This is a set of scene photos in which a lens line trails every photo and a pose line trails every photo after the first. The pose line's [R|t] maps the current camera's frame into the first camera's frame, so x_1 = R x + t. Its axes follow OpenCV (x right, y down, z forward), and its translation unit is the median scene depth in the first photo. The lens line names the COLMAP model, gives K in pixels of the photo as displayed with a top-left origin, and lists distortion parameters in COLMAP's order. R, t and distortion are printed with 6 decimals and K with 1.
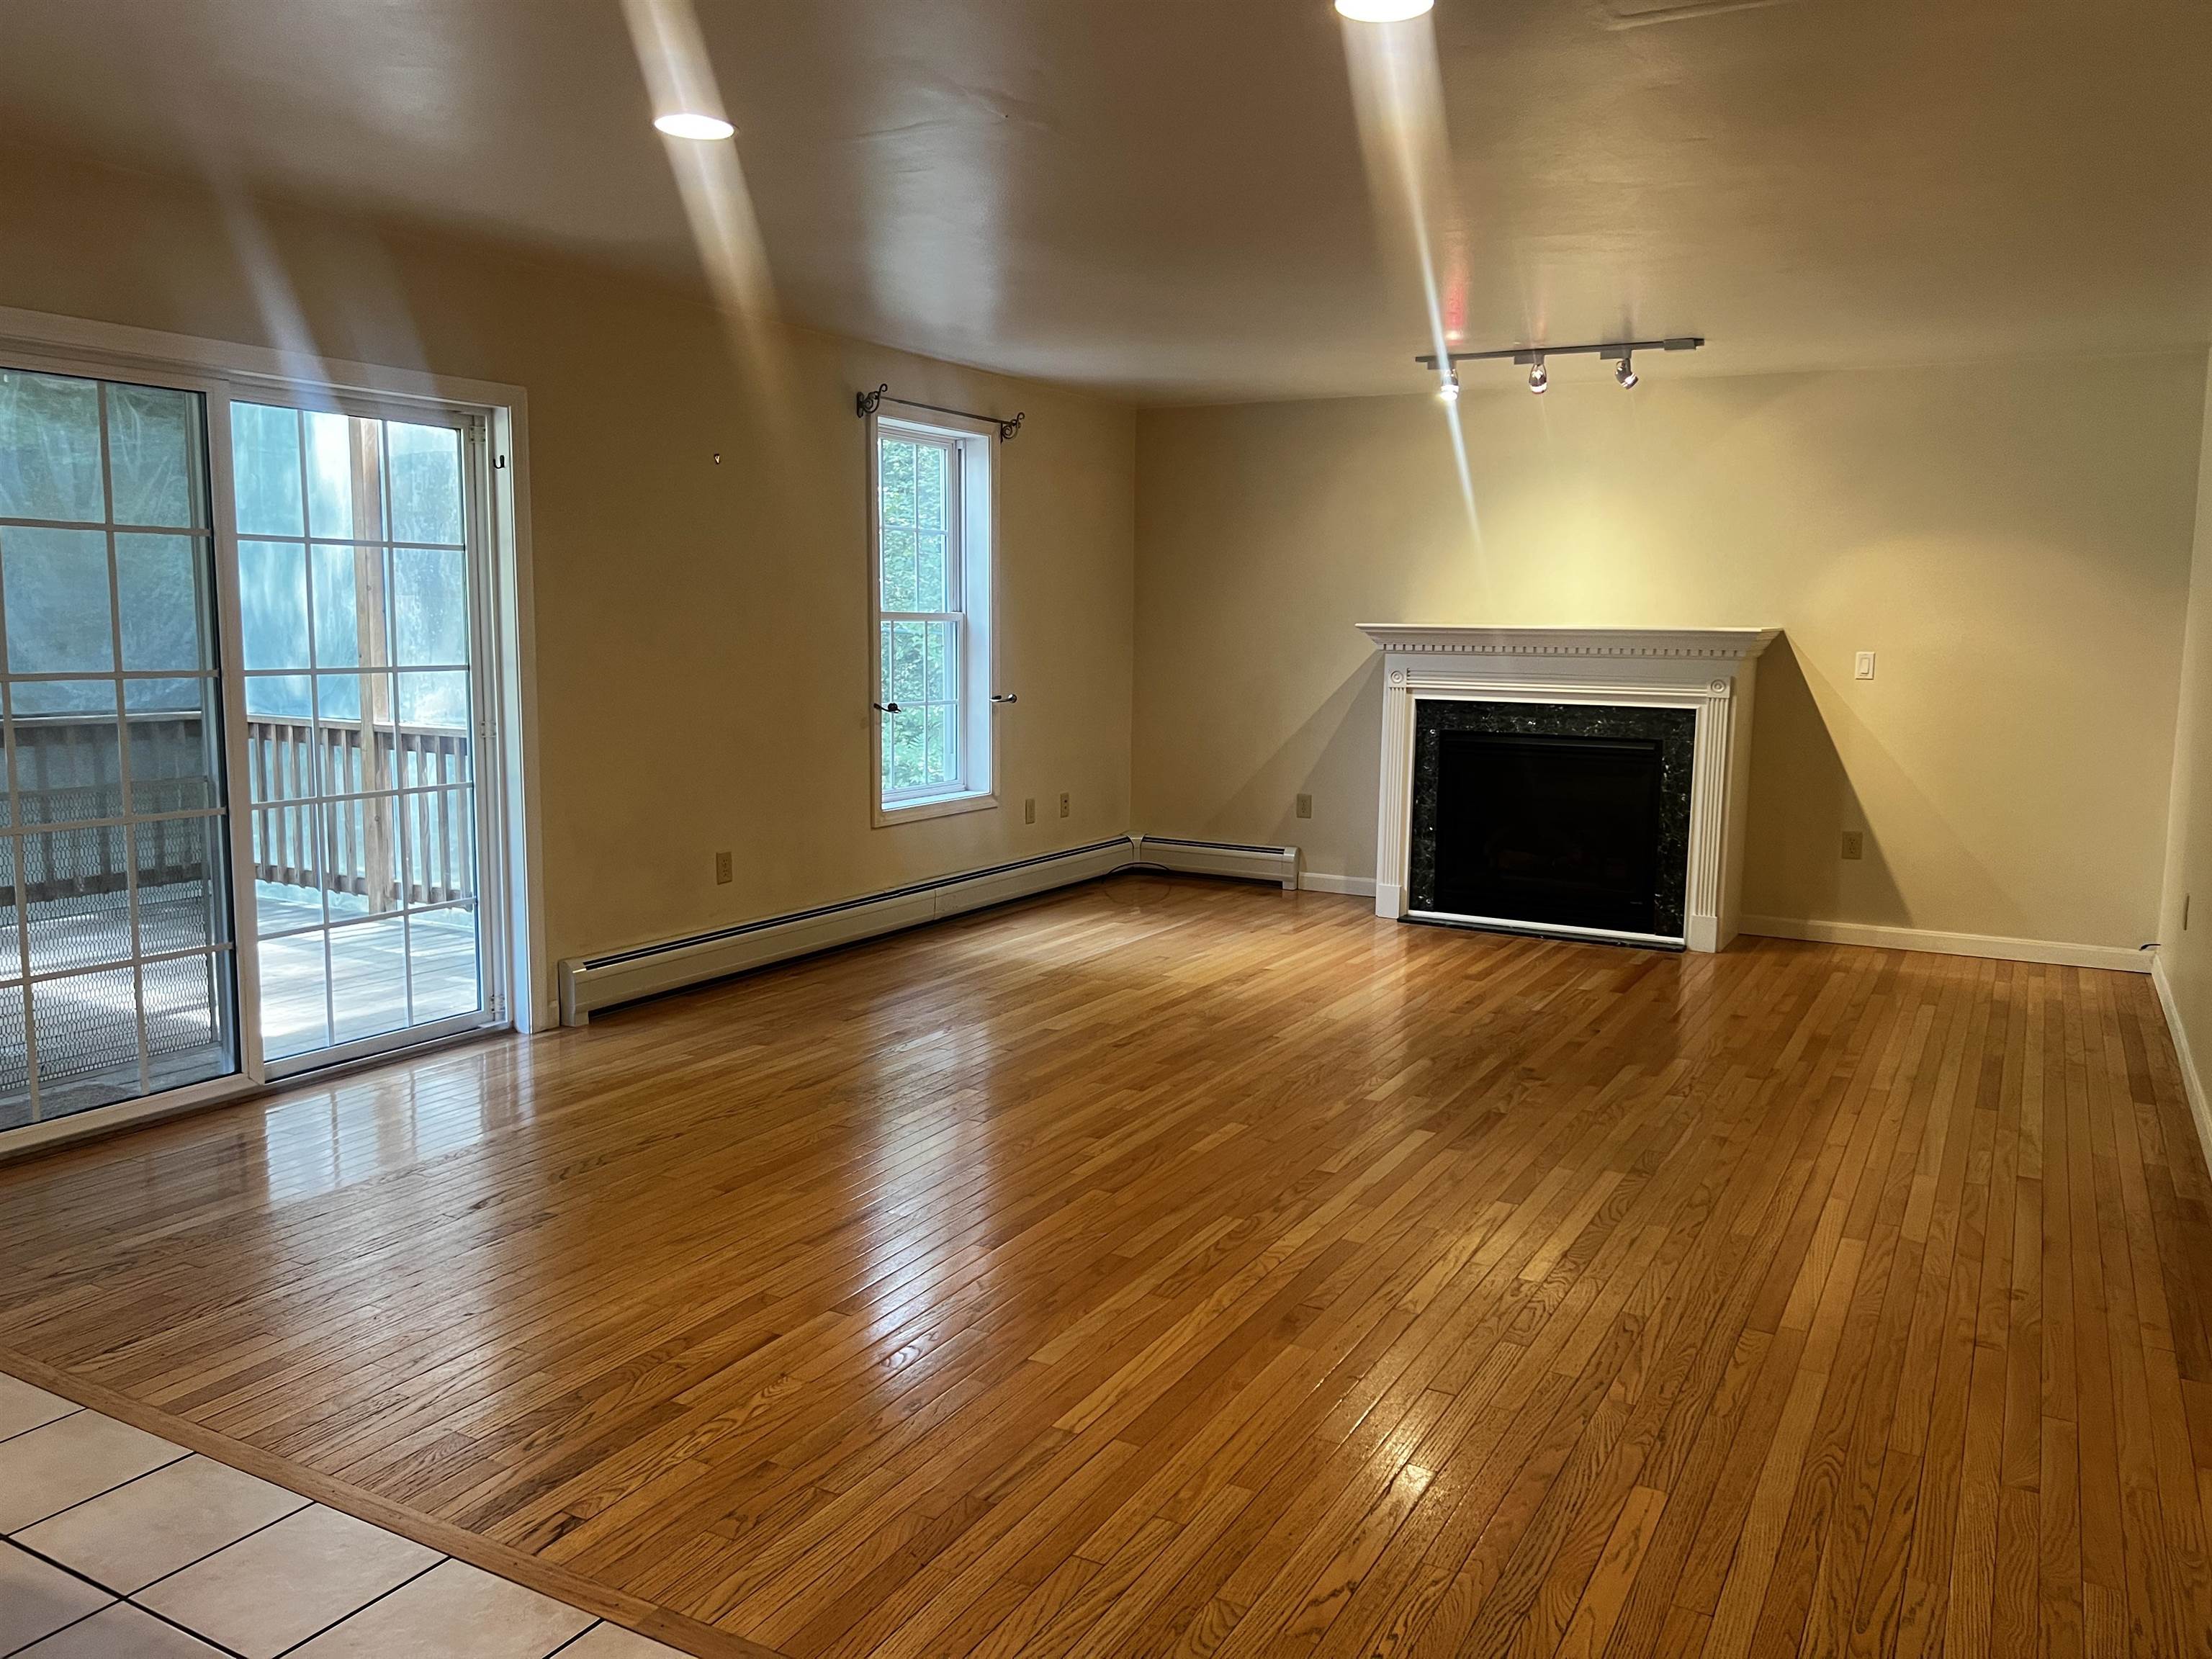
lens RADIAL K [[1657.8, 0, 1107.8], [0, 1657.8, 837.5], [0, 0, 1]] dist [0.044426, -0.055785]
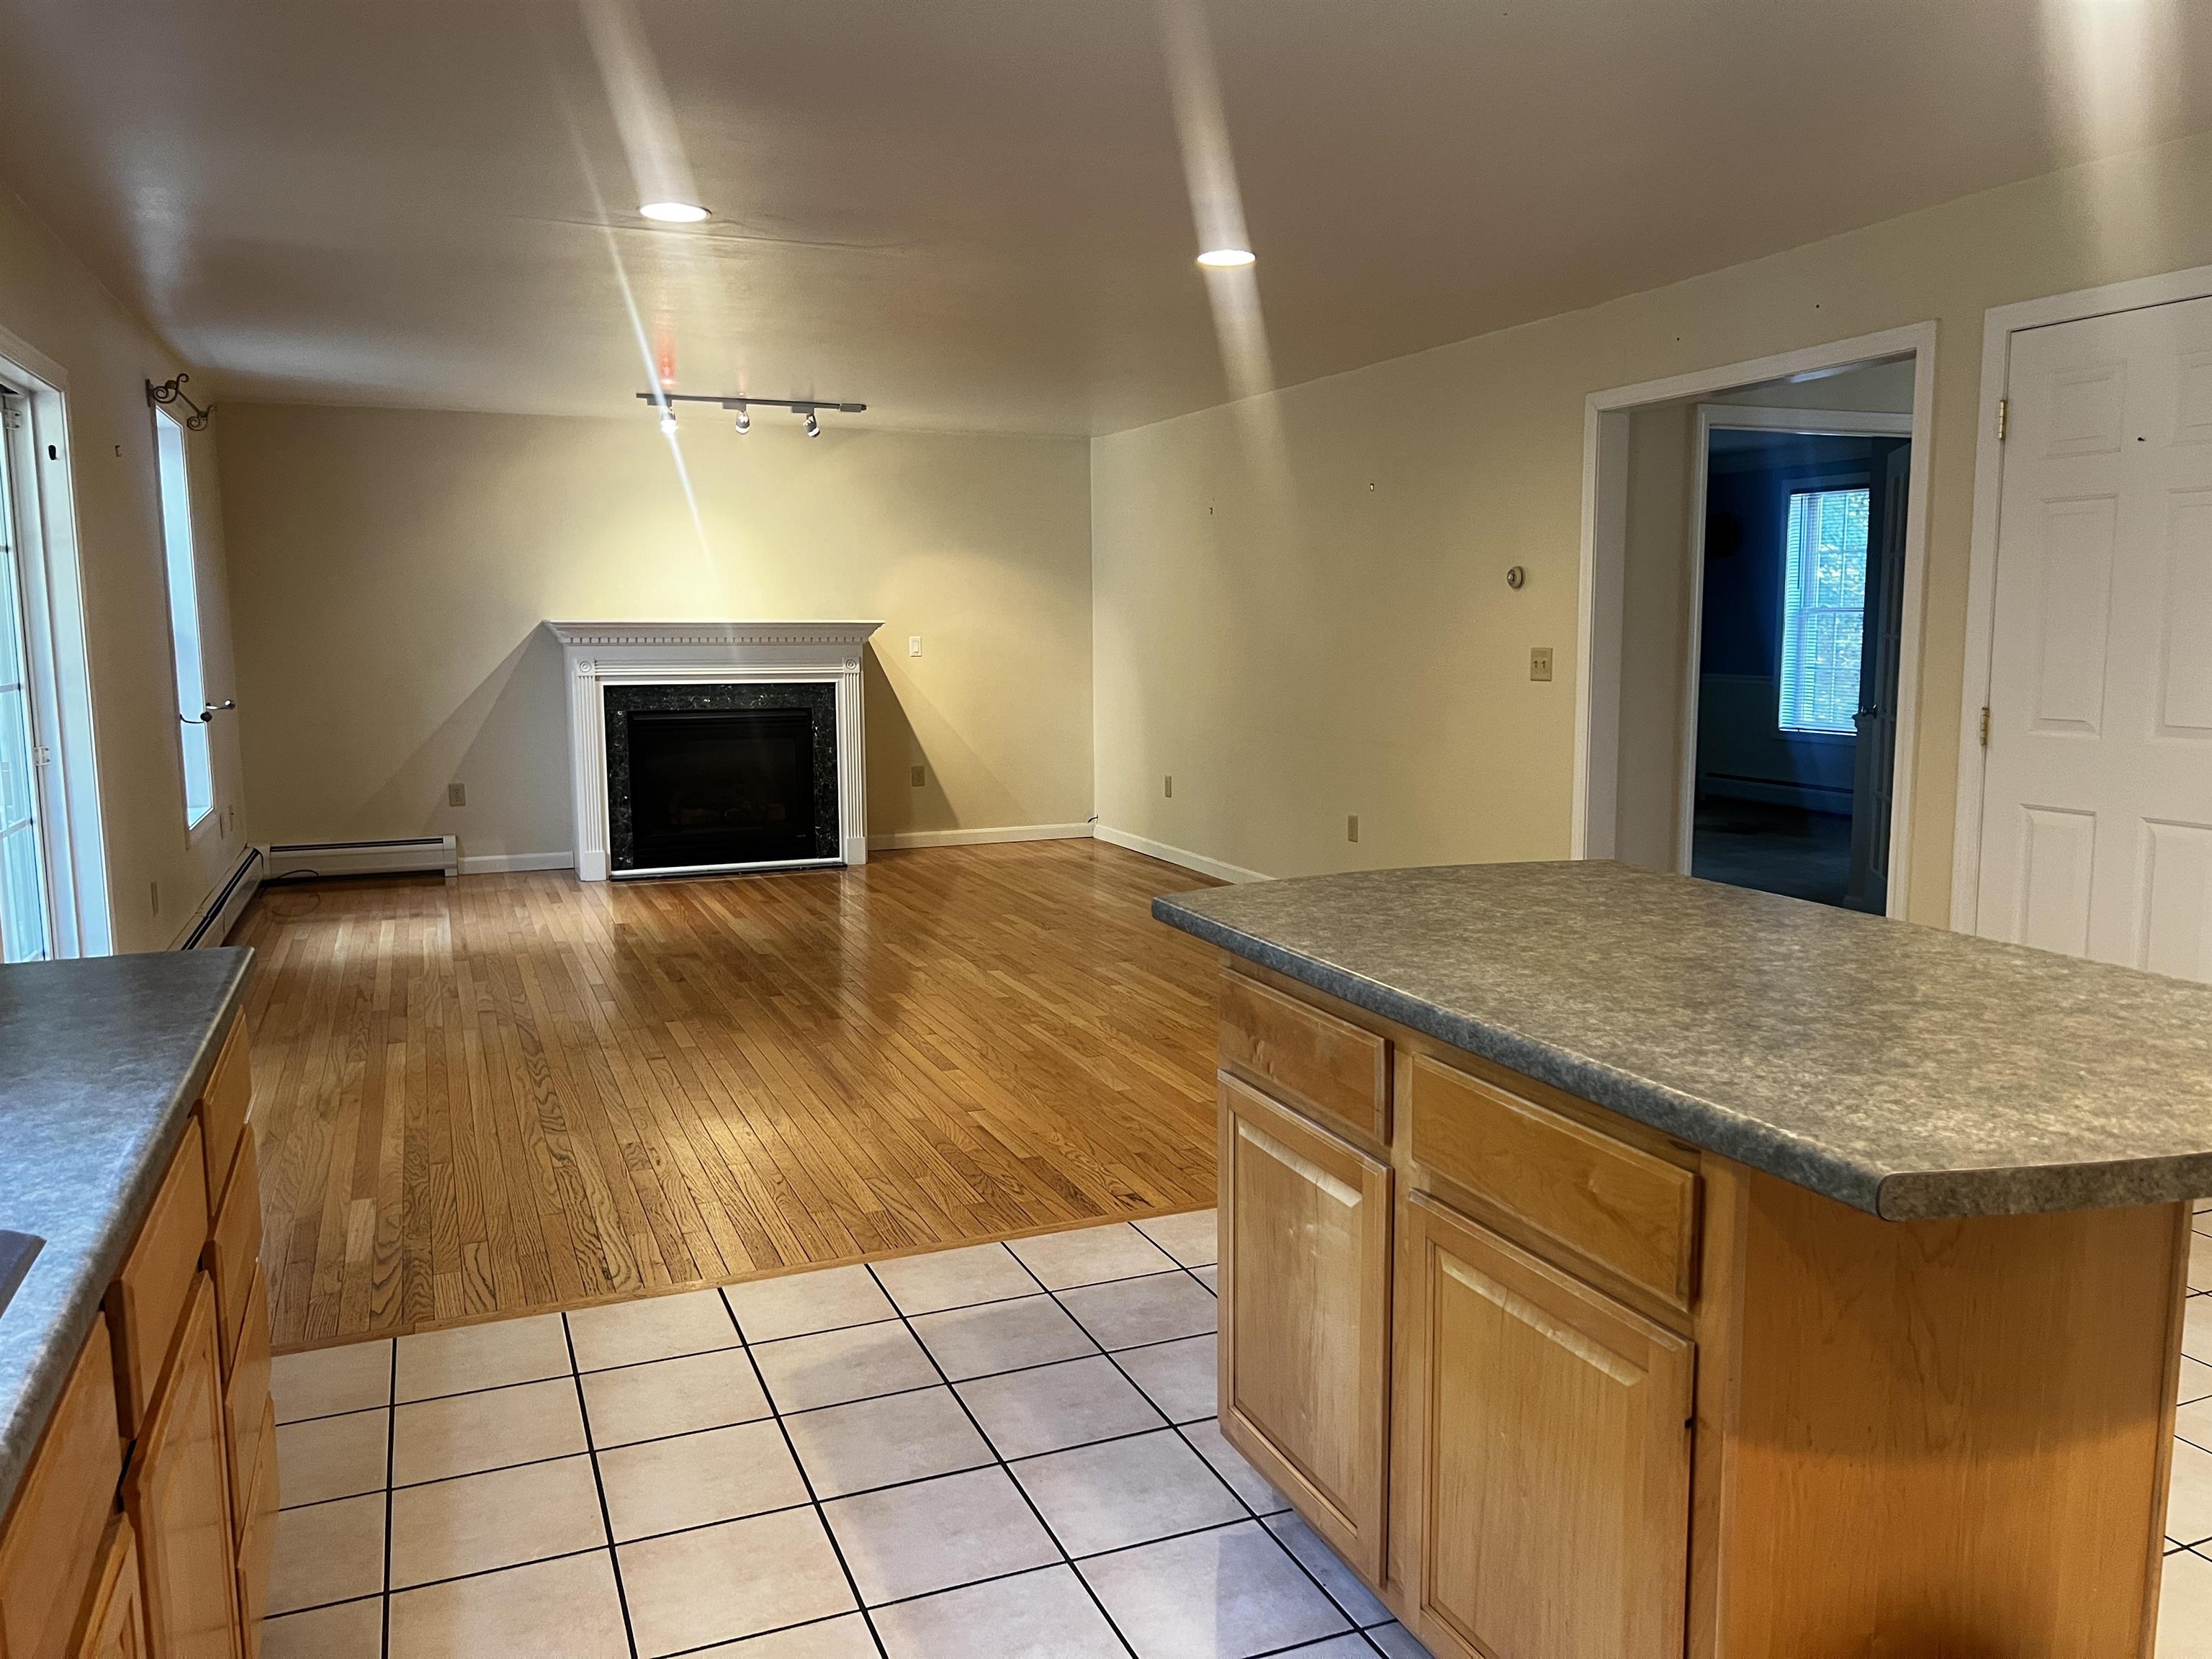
lens RADIAL K [[1657.8, 0, 1138.2], [0, 1657.8, 850.2], [0, 0, 1]] dist [0.044426, -0.055785]
pose [[0.604594, -0.123495, 0.786902, -0.555141], [0.117571, 0.990923, 0.065182, -0.002817], [-0.787809, 0.053108, 0.613626, 0.012661]]
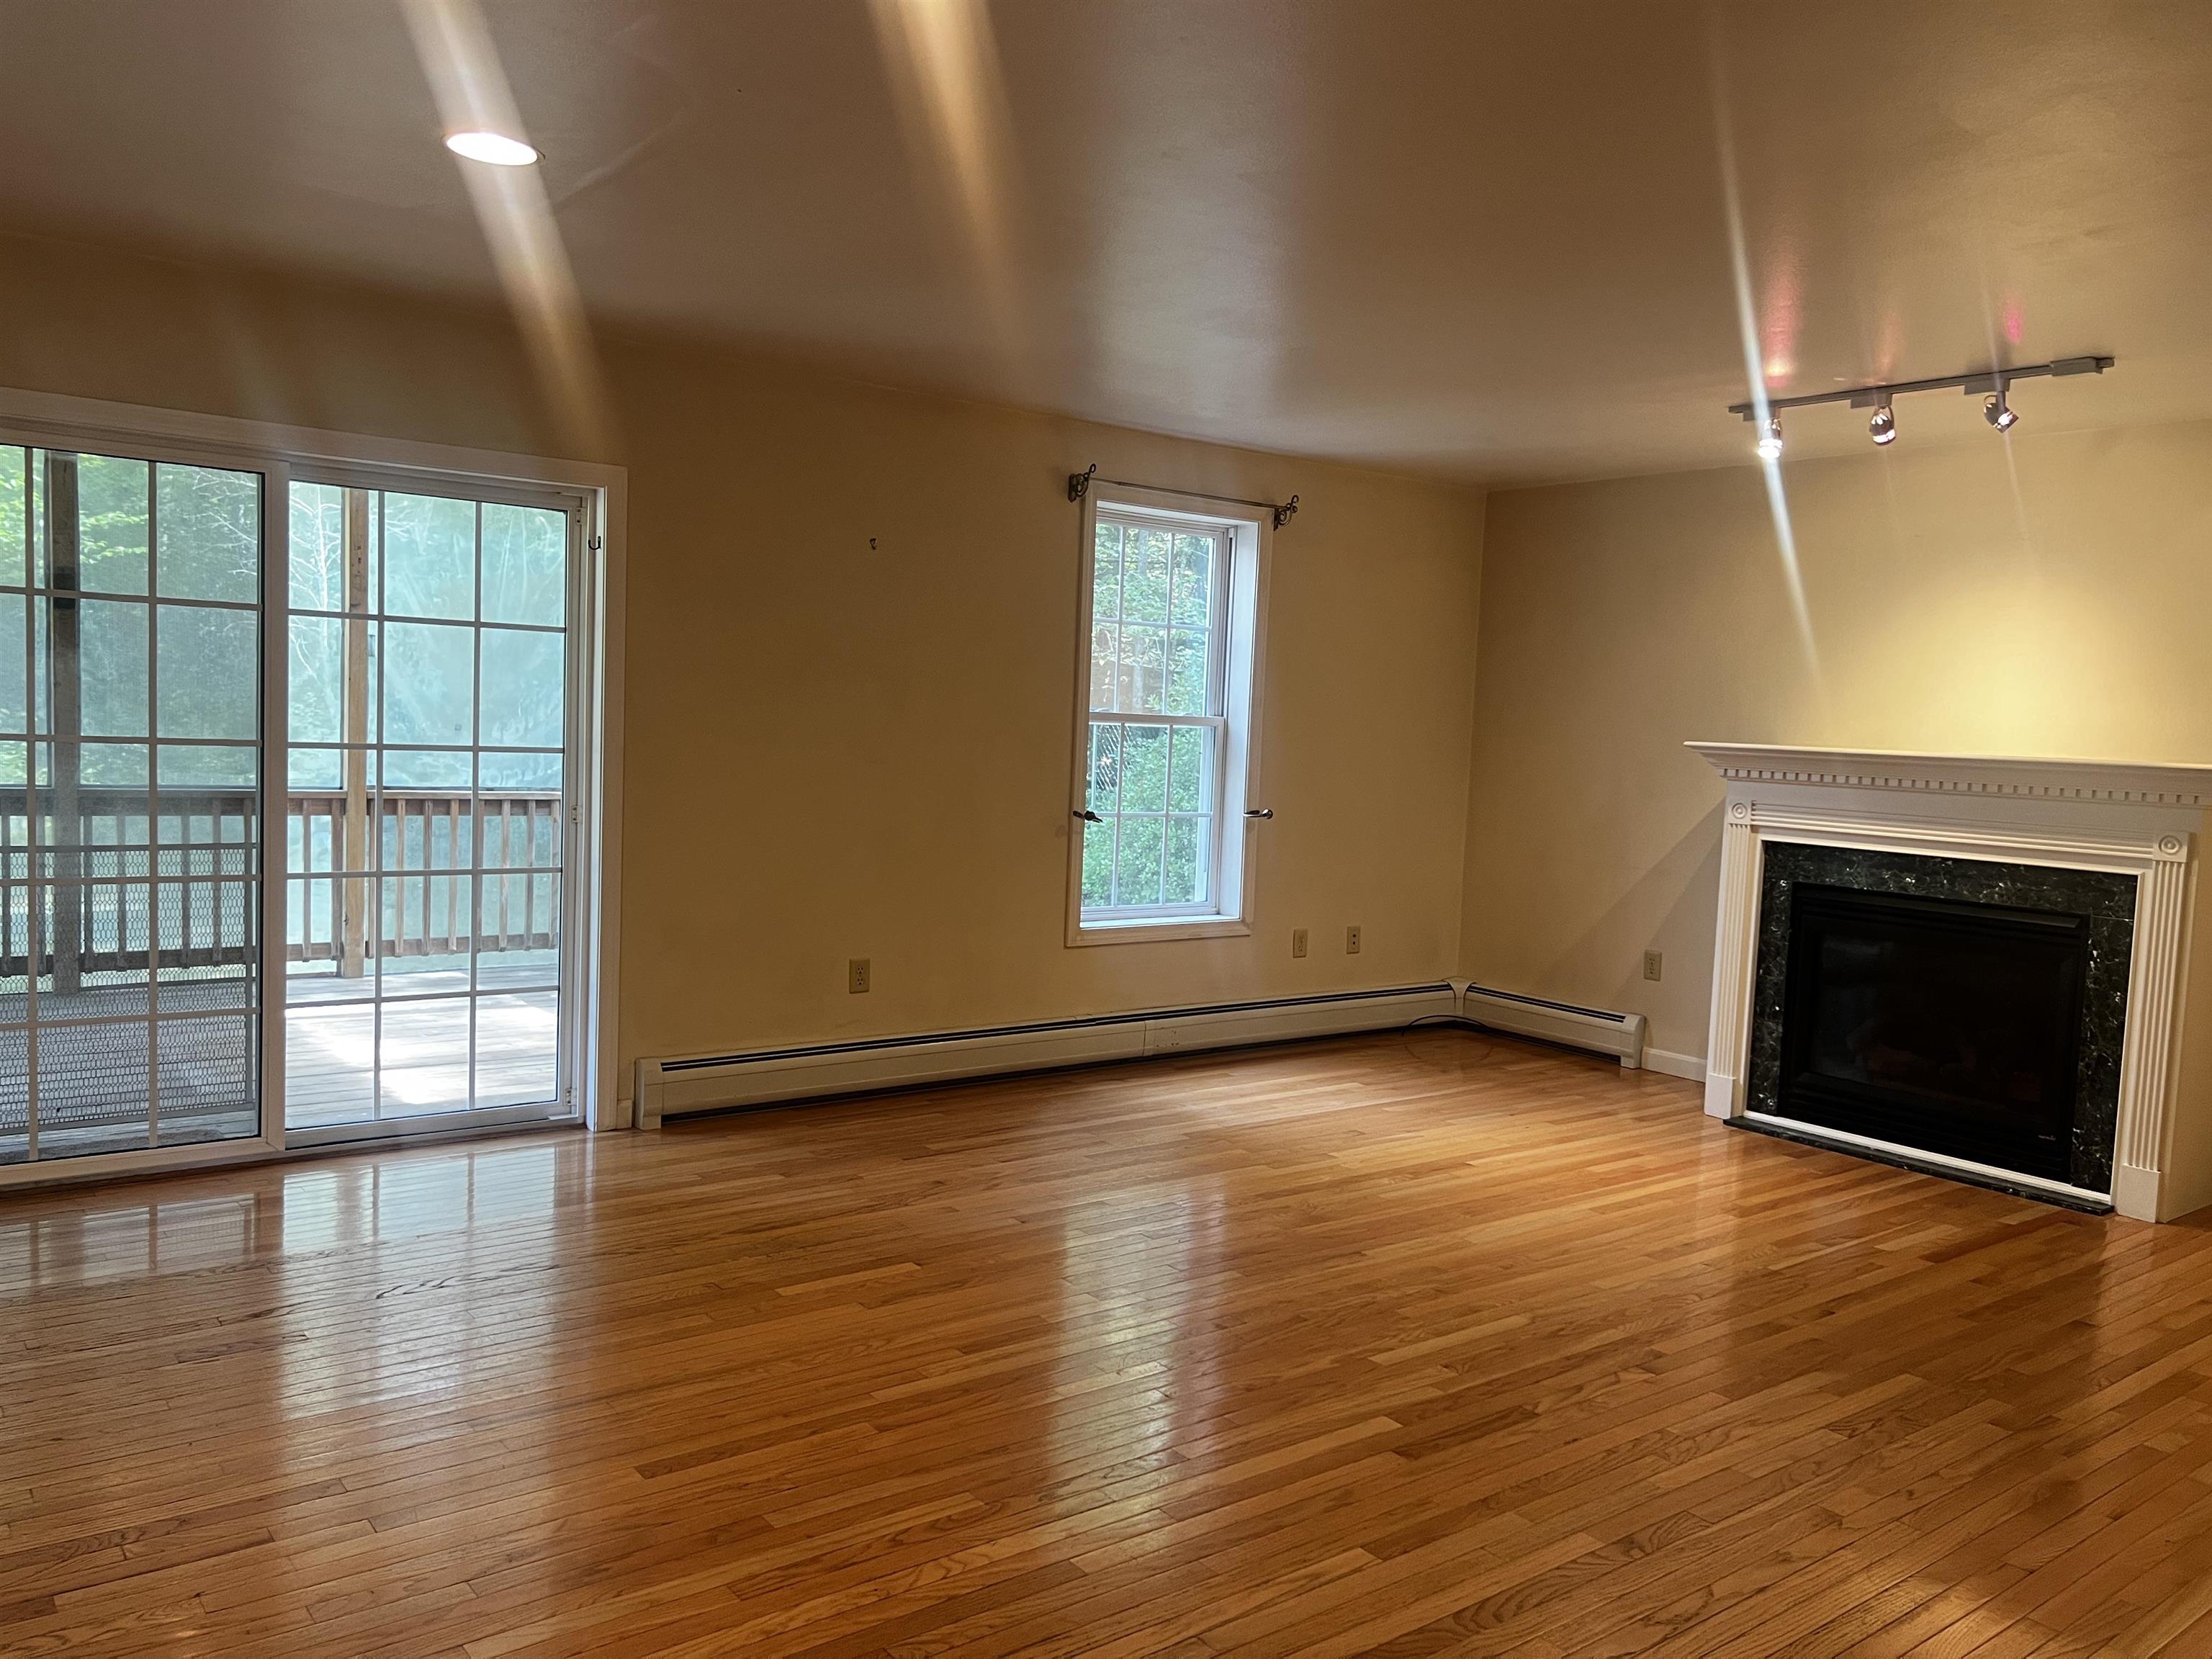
lens RADIAL K [[1657.8, 0, 1105.7], [0, 1657.8, 843.4], [0, 0, 1]] dist [0.044426, -0.055785]
pose [[0.917763, 0.055223, -0.393271, 0.229946], [-0.081996, 0.995296, -0.051592, -0.017552], [0.388572, 0.079596, 0.917974, 0.172759]]
